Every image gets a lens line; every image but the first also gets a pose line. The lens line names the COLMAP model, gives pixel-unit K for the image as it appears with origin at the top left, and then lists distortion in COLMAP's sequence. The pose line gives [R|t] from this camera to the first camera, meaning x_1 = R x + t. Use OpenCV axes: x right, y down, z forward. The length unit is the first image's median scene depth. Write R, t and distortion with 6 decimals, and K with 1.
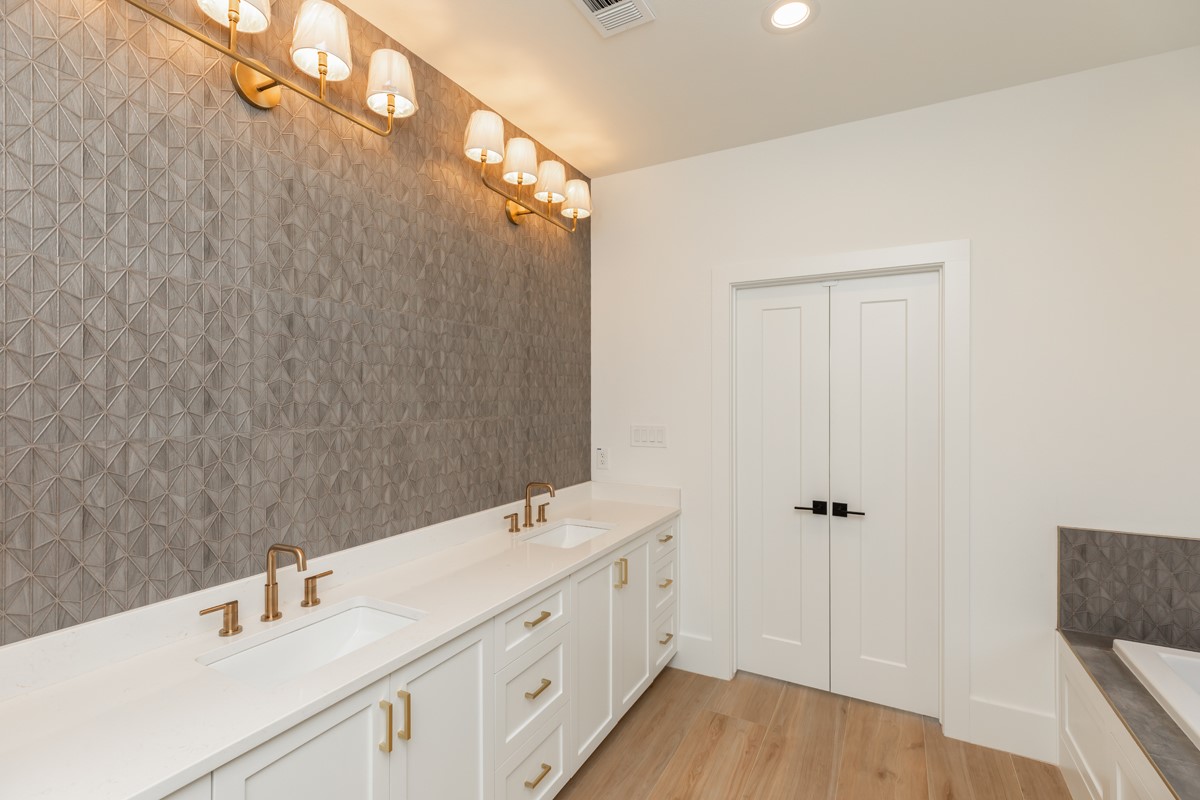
lens RADIAL K [[552.1, 0, 608.0], [0, 552.1, 394.5], [0, 0, 1]] dist [0.003248, -0.001300]
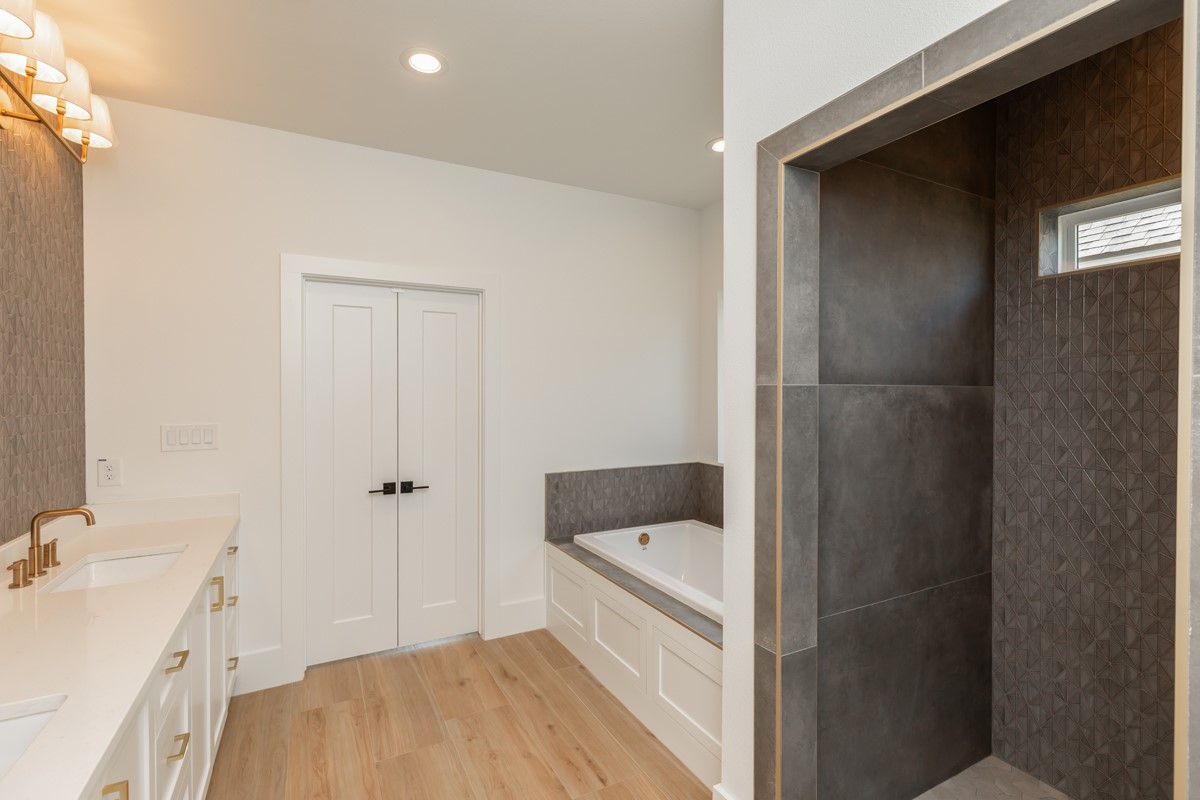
lens RADIAL K [[552.1, 0, 594.8], [0, 552.1, 401.5], [0, 0, 1]] dist [0.003248, -0.001300]
pose [[0.545483, -0.014686, 0.837993, -0.335967], [0.003564, 0.999878, 0.015203, 0.012452], [-0.838115, -0.005306, 0.545468, 0.037542]]
